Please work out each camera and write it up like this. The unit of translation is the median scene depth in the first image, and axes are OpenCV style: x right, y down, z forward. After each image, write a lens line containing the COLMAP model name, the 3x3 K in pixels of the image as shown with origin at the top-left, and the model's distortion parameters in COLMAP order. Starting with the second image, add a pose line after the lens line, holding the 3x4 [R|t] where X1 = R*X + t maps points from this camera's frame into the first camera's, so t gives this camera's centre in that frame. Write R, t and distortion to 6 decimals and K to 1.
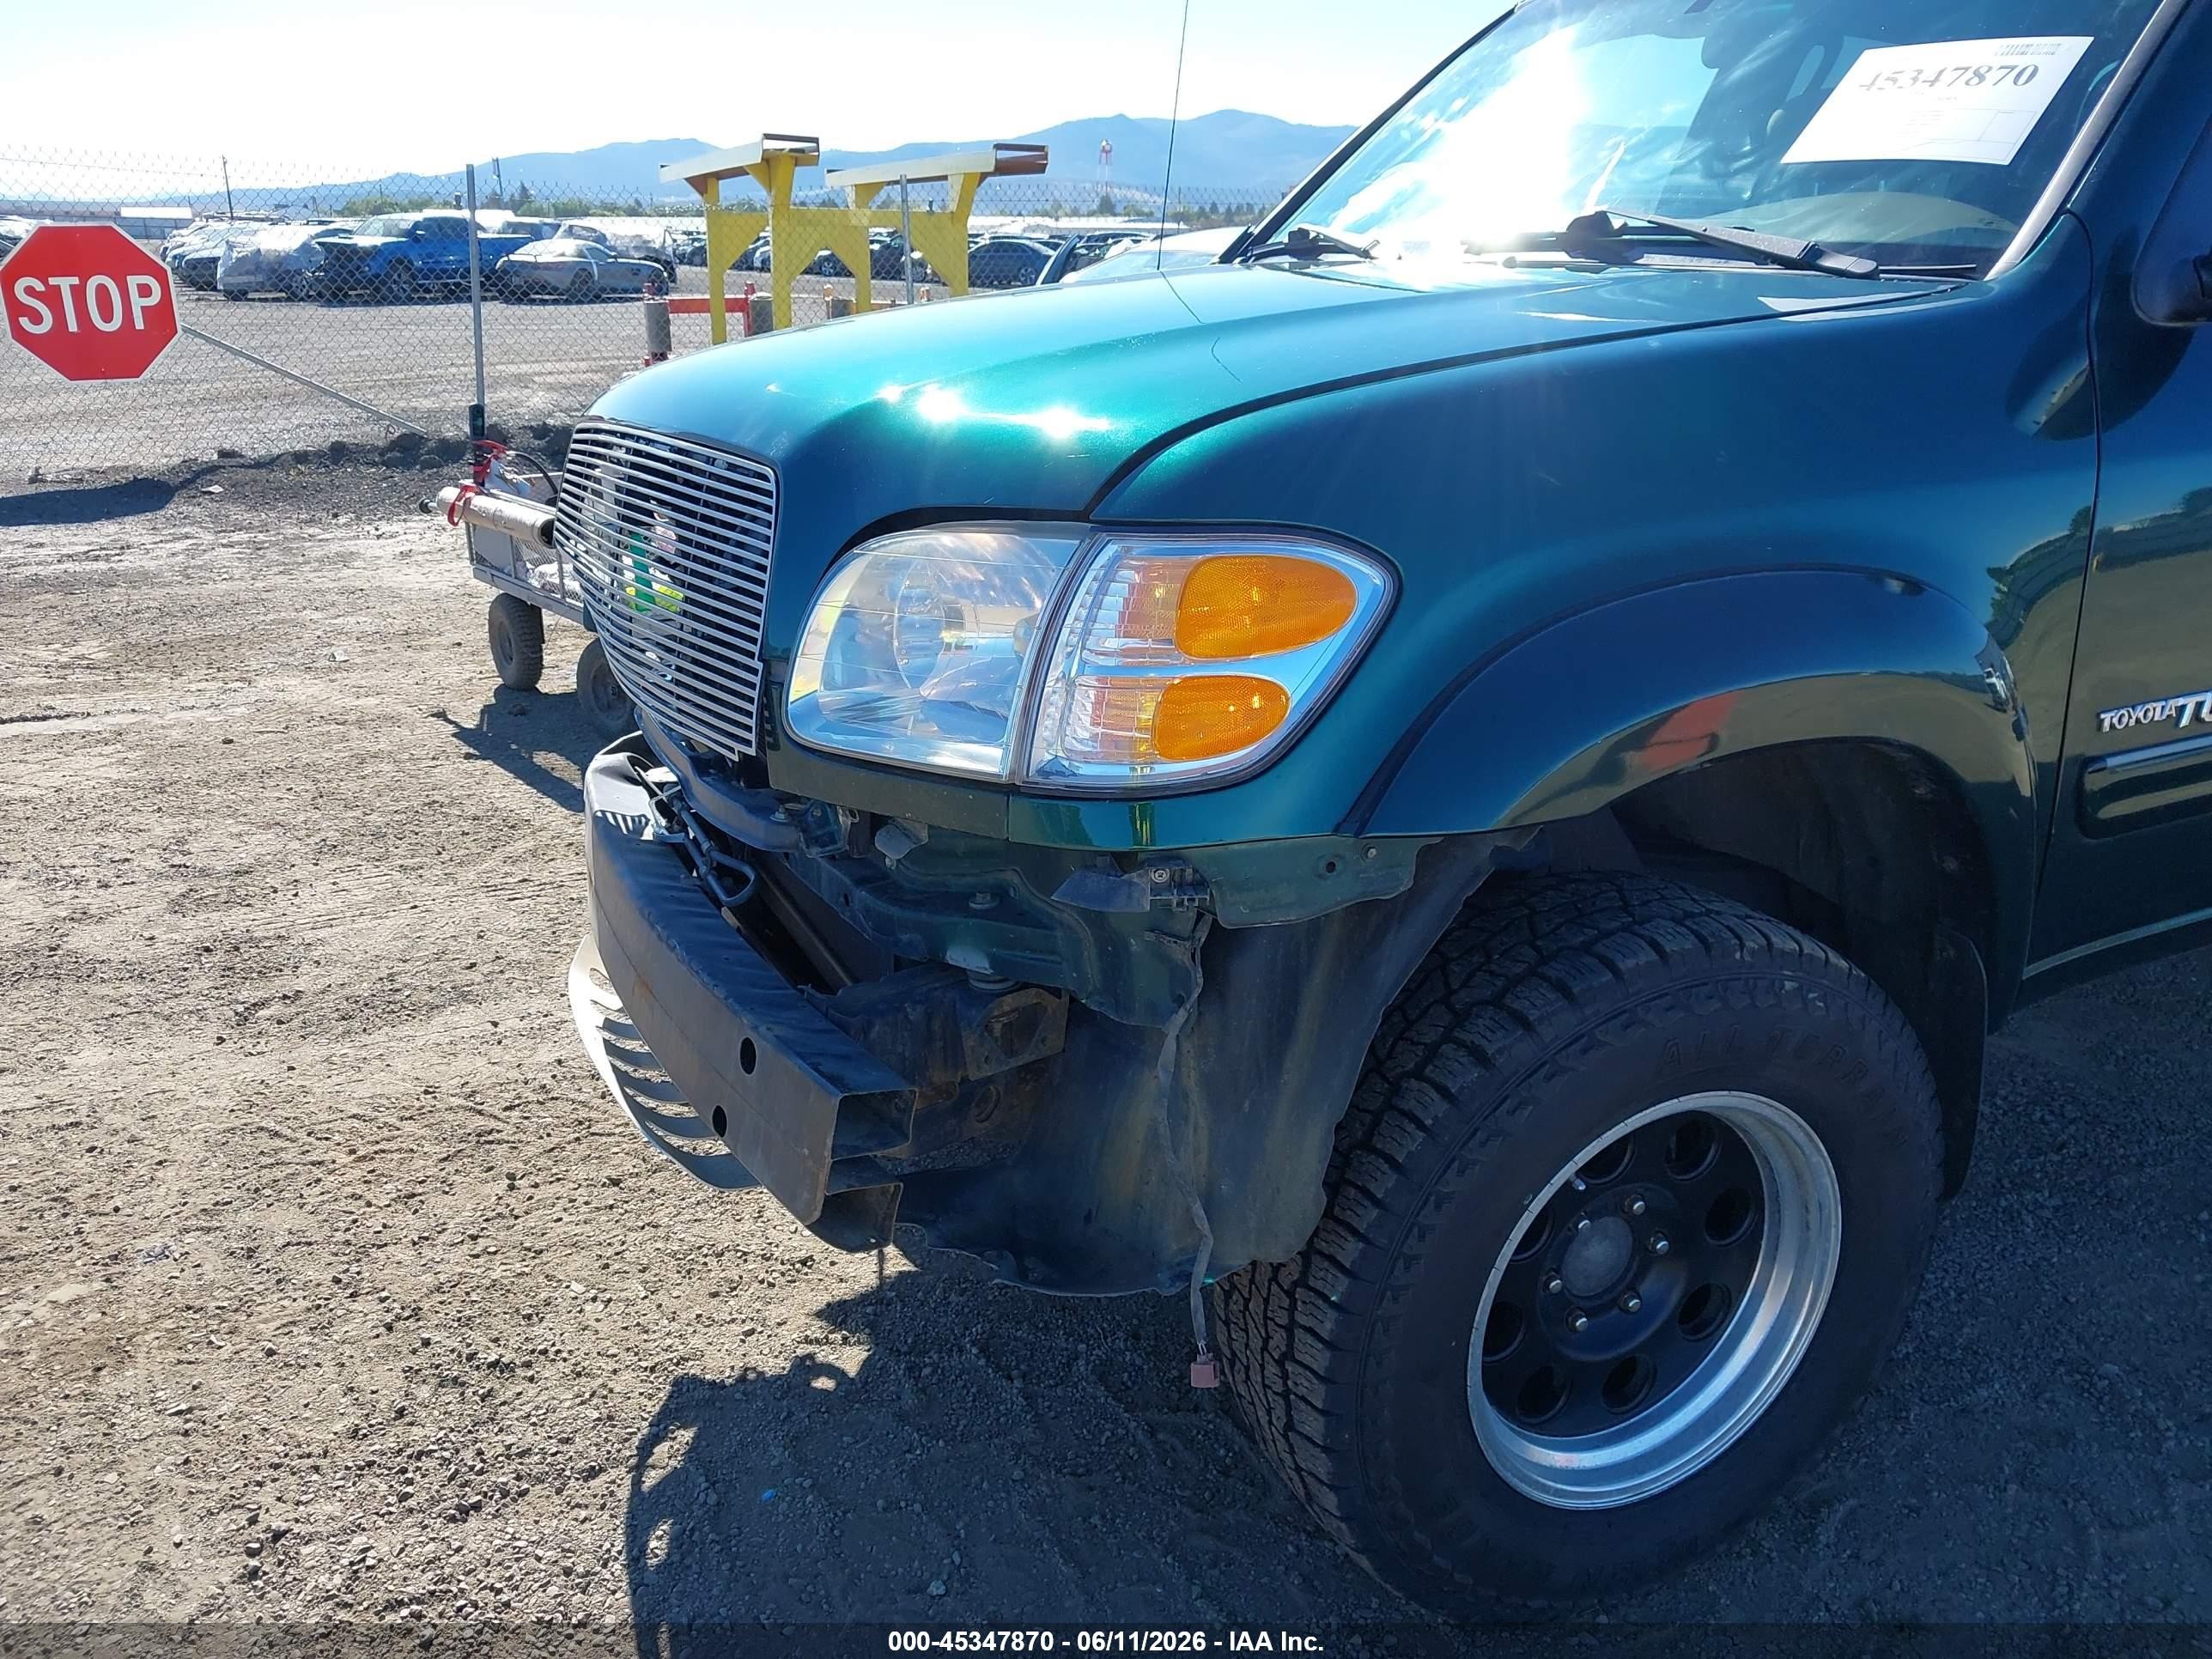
lens RADIAL K [[1730.6, 0, 1131.3], [0, 1730.6, 702.7], [0, 0, 1]] dist [0.079973, -0.103280]
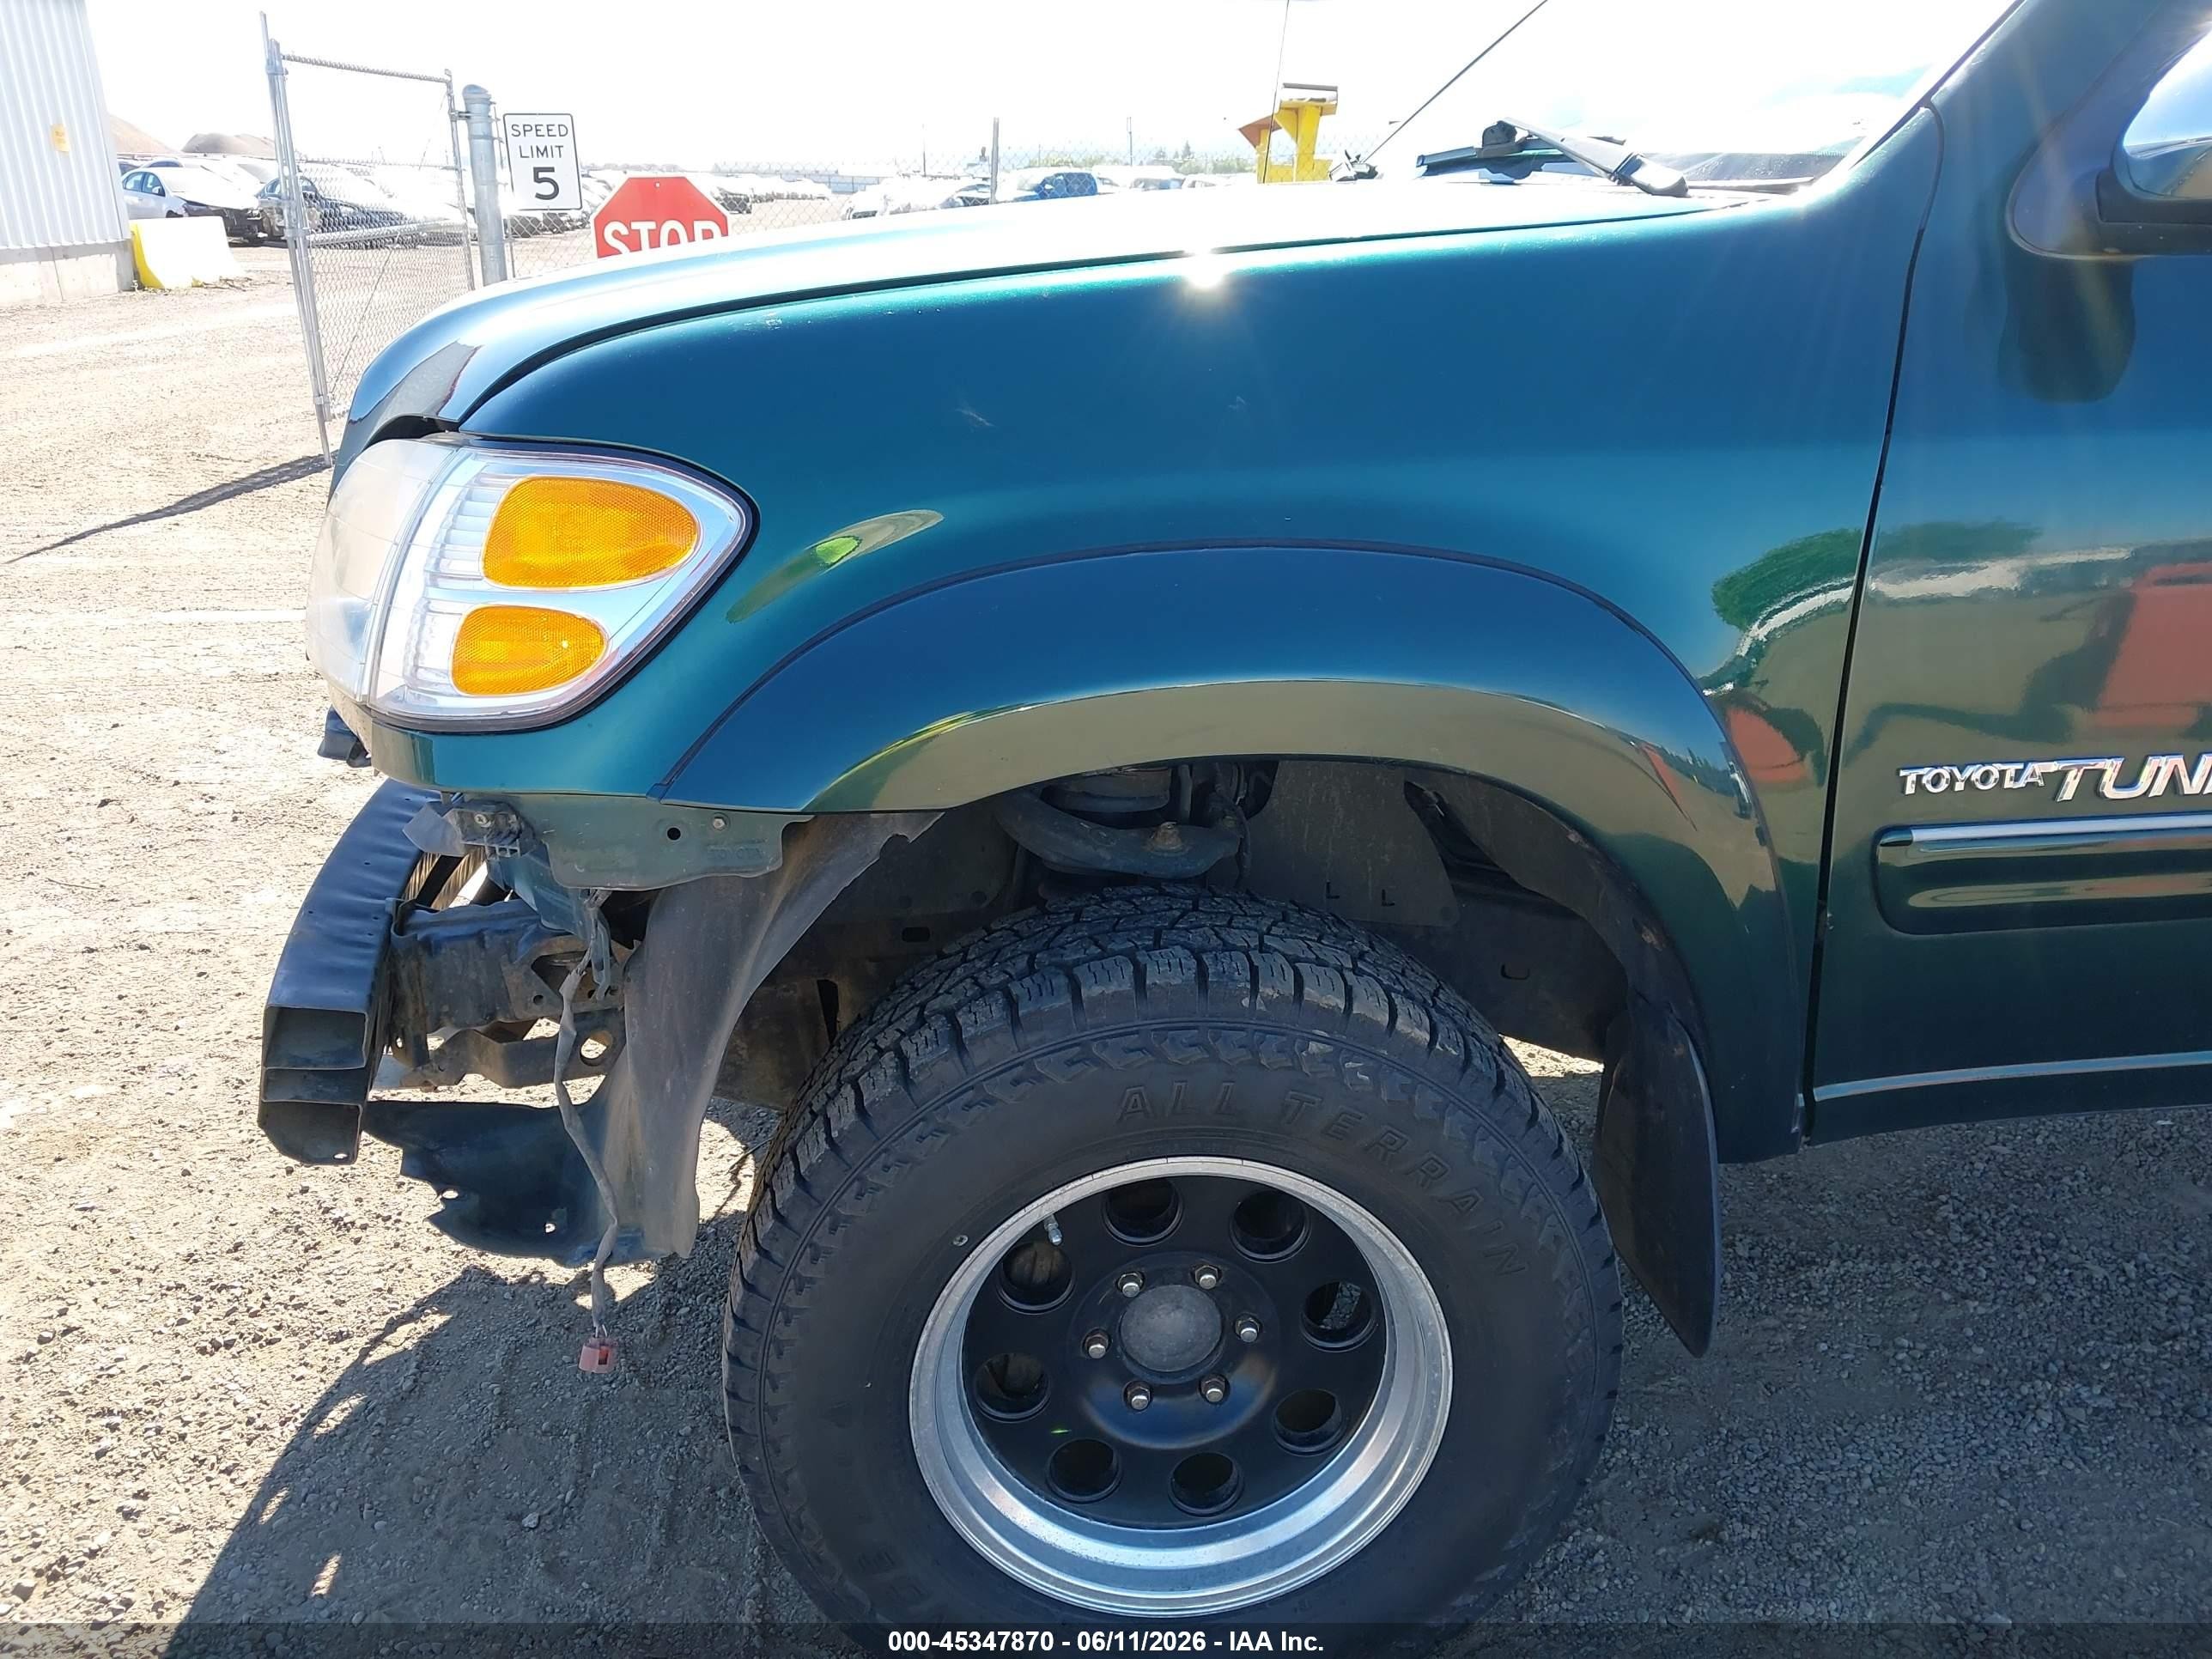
lens RADIAL K [[1748.6, 0, 1102.6], [0, 1748.6, 695.4], [0, 0, 1]] dist [0.092202, -0.119452]
pose [[0.941100, 0.093835, -0.324847, 0.471190], [-0.087880, 0.995585, 0.032990, -0.020589], [0.326509, -0.002500, 0.945191, 0.157332]]
